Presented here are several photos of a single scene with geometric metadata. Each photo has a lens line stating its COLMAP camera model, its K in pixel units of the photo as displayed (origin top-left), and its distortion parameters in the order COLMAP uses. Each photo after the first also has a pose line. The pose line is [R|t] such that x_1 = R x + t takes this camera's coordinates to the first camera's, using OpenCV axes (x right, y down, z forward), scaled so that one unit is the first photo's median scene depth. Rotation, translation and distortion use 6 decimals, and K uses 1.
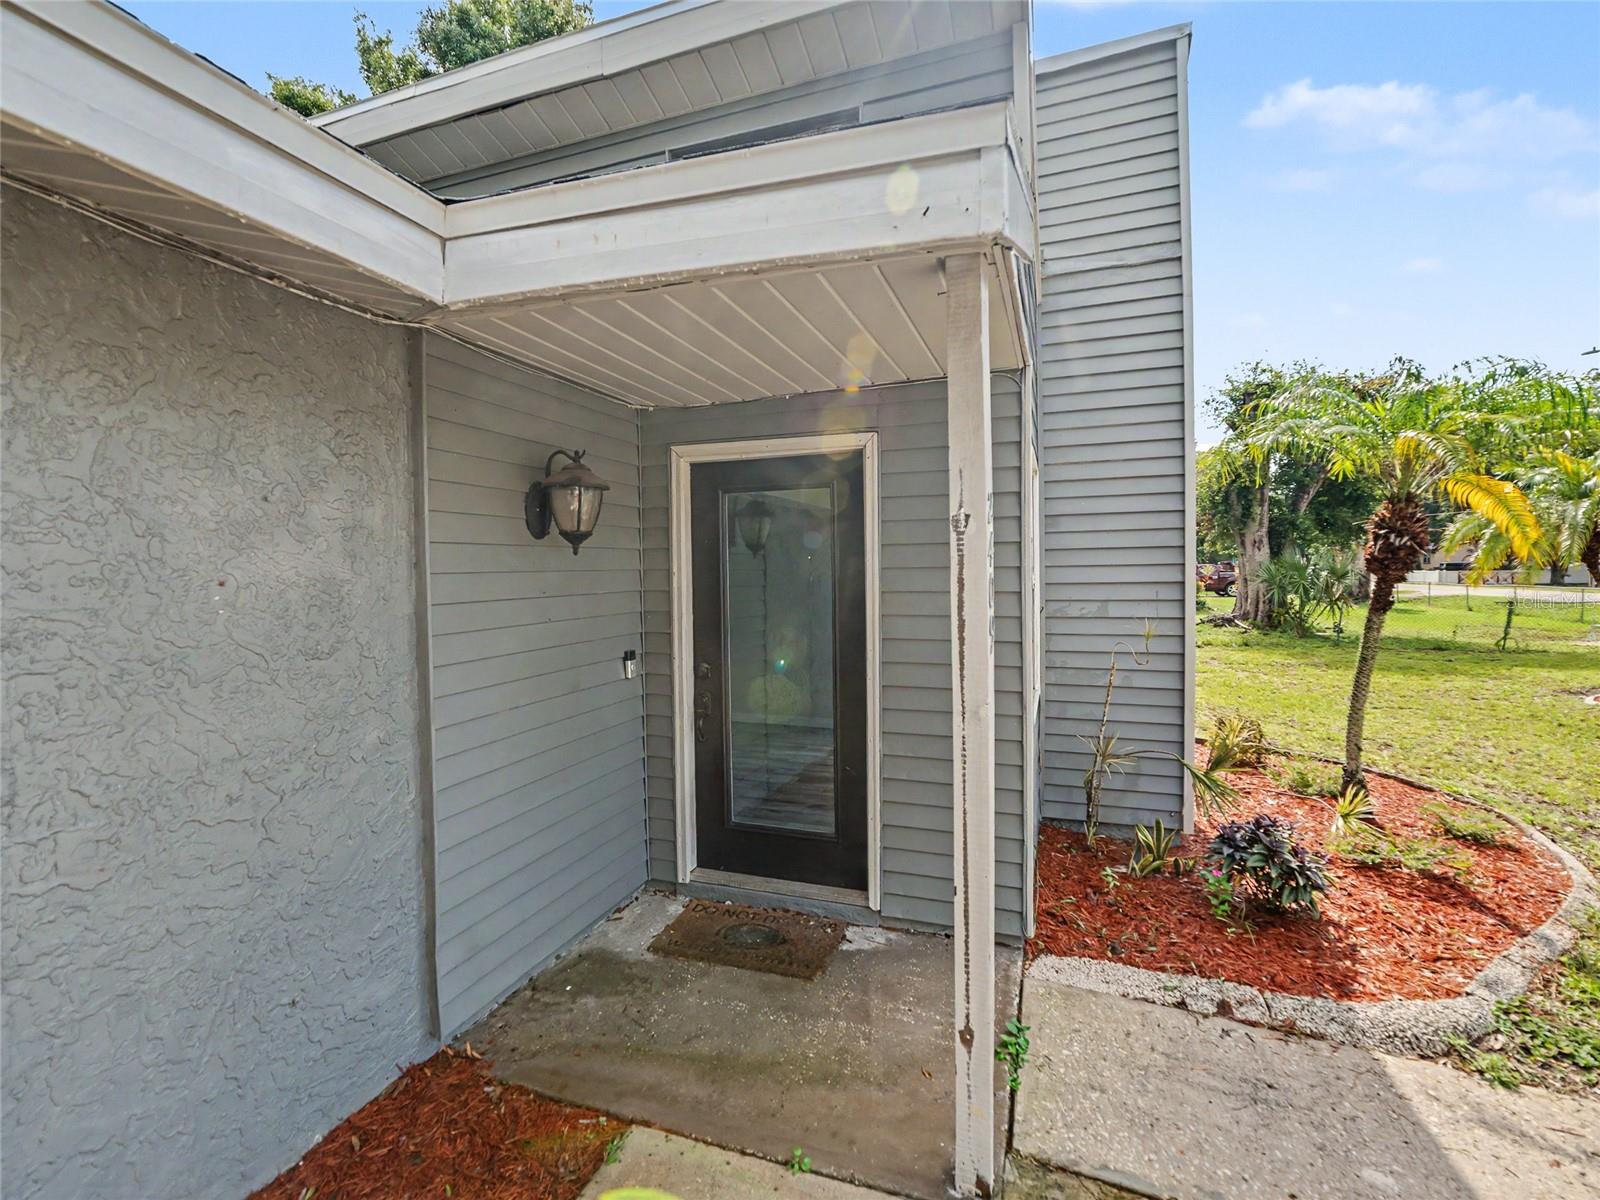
lens RADIAL K [[715.5, 0, 798.7], [0, 715.5, 577.4], [0, 0, 1]] dist [-0.000222, 0.000680]
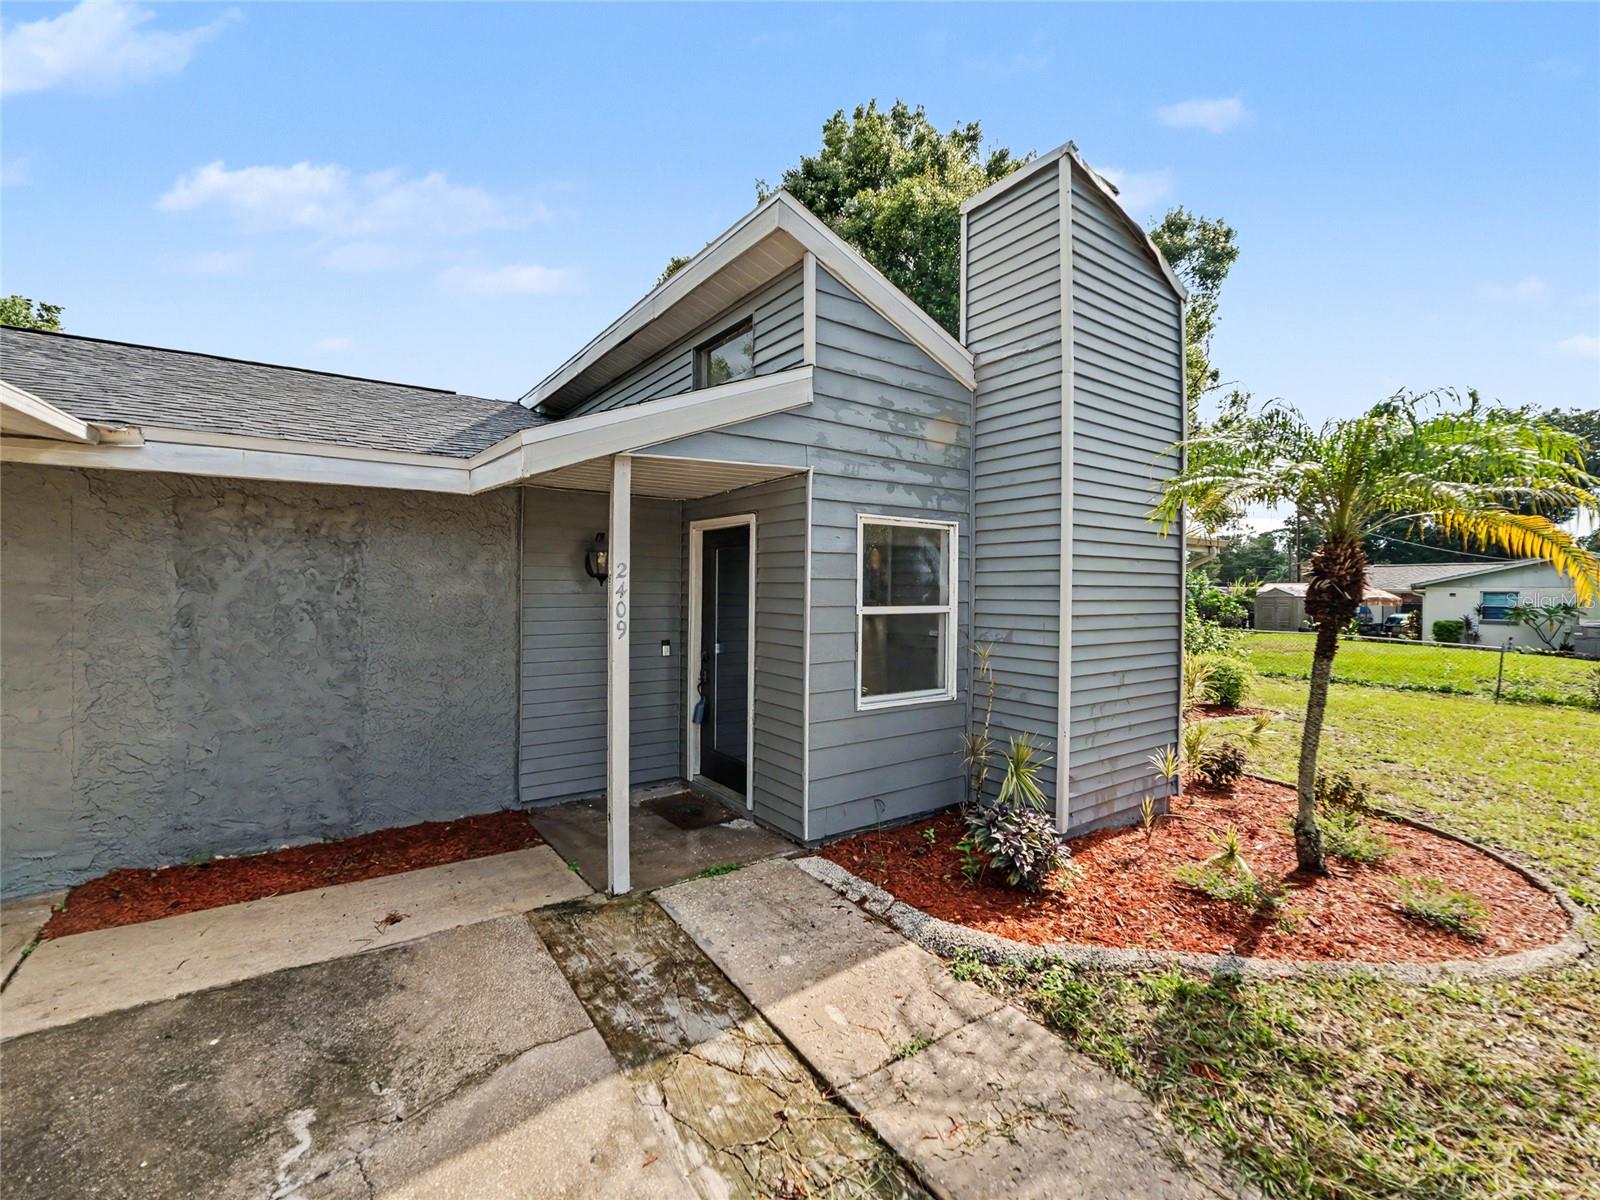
lens RADIAL K [[695.1, 0, 798.4], [0, 695.1, 584.3], [0, 0, 1]] dist [-0.002402, -0.000422]
pose [[0.820721, 0.018367, -0.571034, 1.151912], [-0.028487, 0.999555, -0.008792, -0.032263], [0.570618, 0.023483, 0.820880, -0.244052]]
